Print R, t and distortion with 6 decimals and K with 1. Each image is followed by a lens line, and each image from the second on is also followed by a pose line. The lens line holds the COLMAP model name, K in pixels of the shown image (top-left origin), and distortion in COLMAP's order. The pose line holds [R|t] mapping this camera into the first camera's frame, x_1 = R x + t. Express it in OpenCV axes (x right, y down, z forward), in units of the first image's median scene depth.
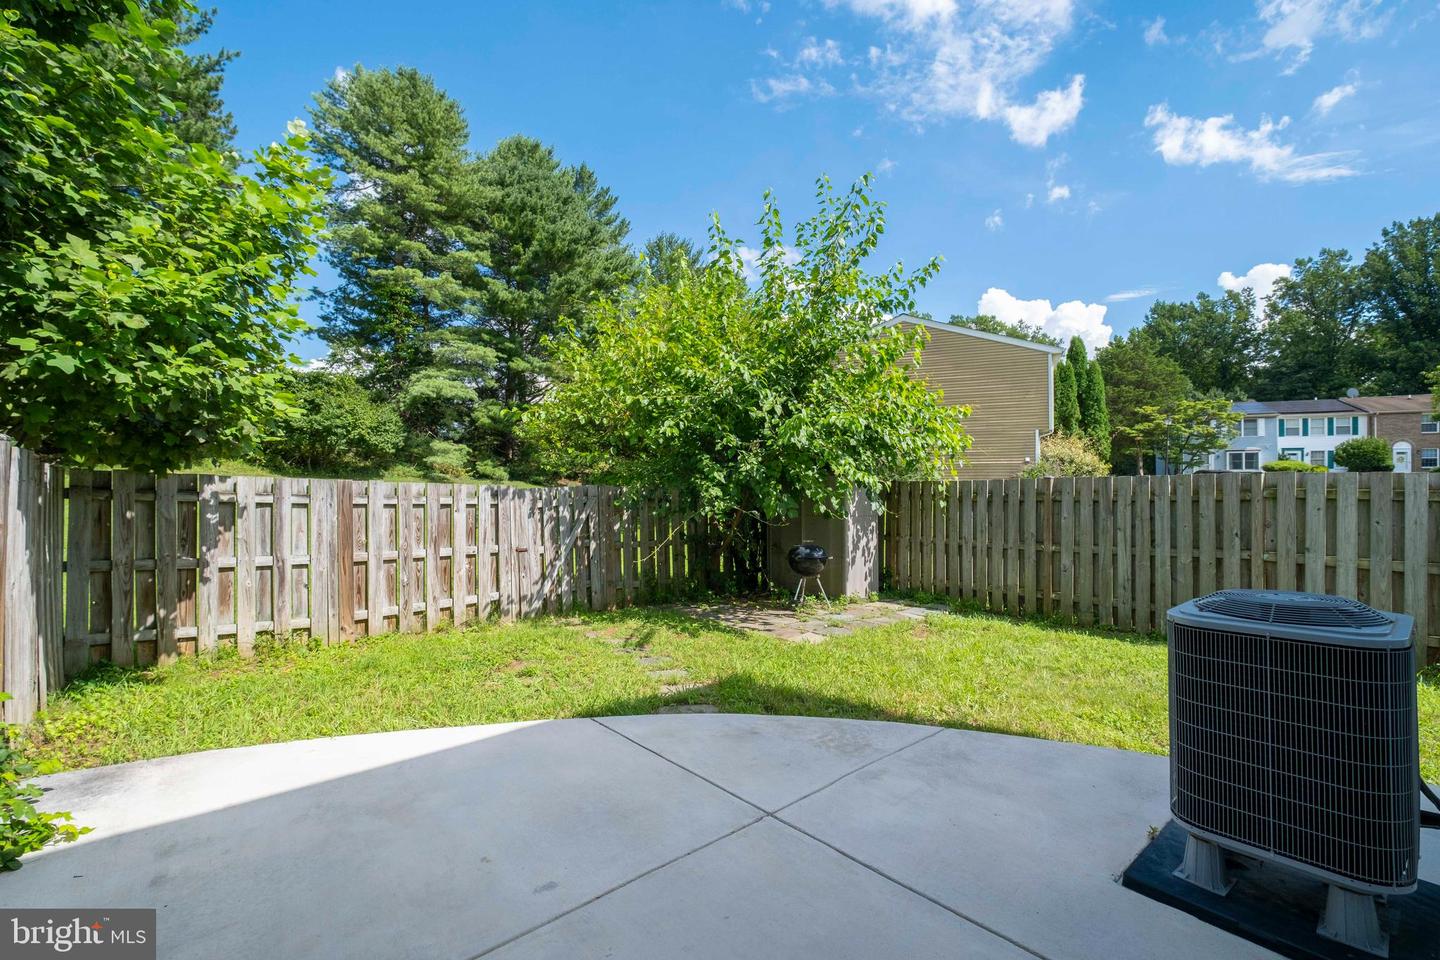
lens RADIAL K [[638.3, 0, 717.3], [0, 638.3, 481.2], [0, 0, 1]] dist [-0.000844, -0.003632]
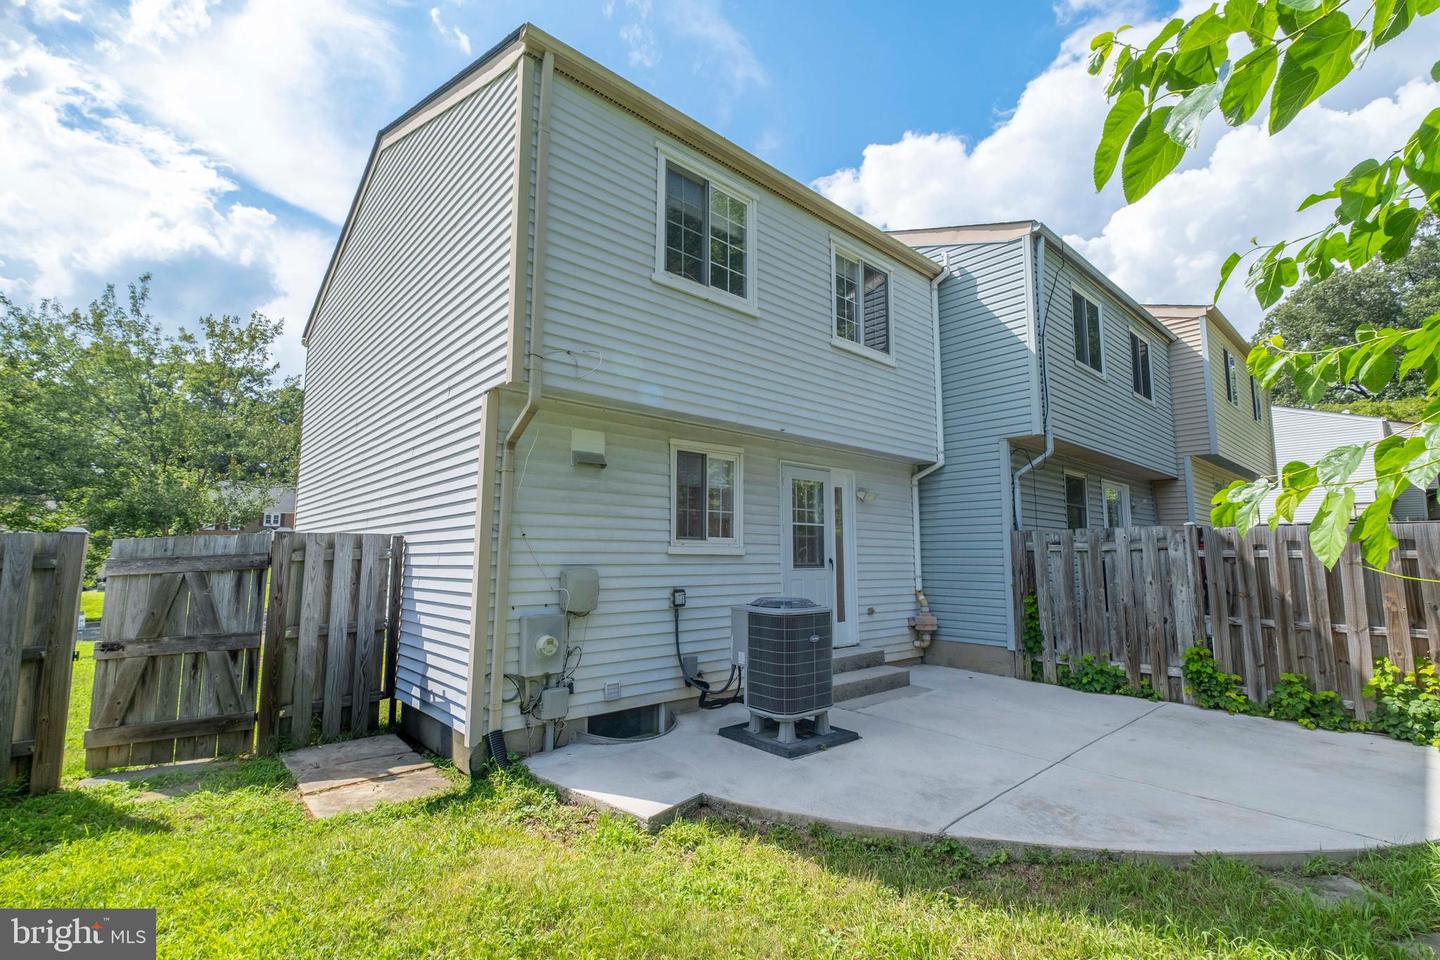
lens RADIAL K [[638.3, 0, 722.3], [0, 638.3, 483.0], [0, 0, 1]] dist [-0.000844, -0.003632]
pose [[-0.999908, -0.005835, -0.012218, 0.749064], [-0.004369, 0.993153, -0.116743, 0.031217], [0.012815, -0.116679, -0.993087, 2.133325]]
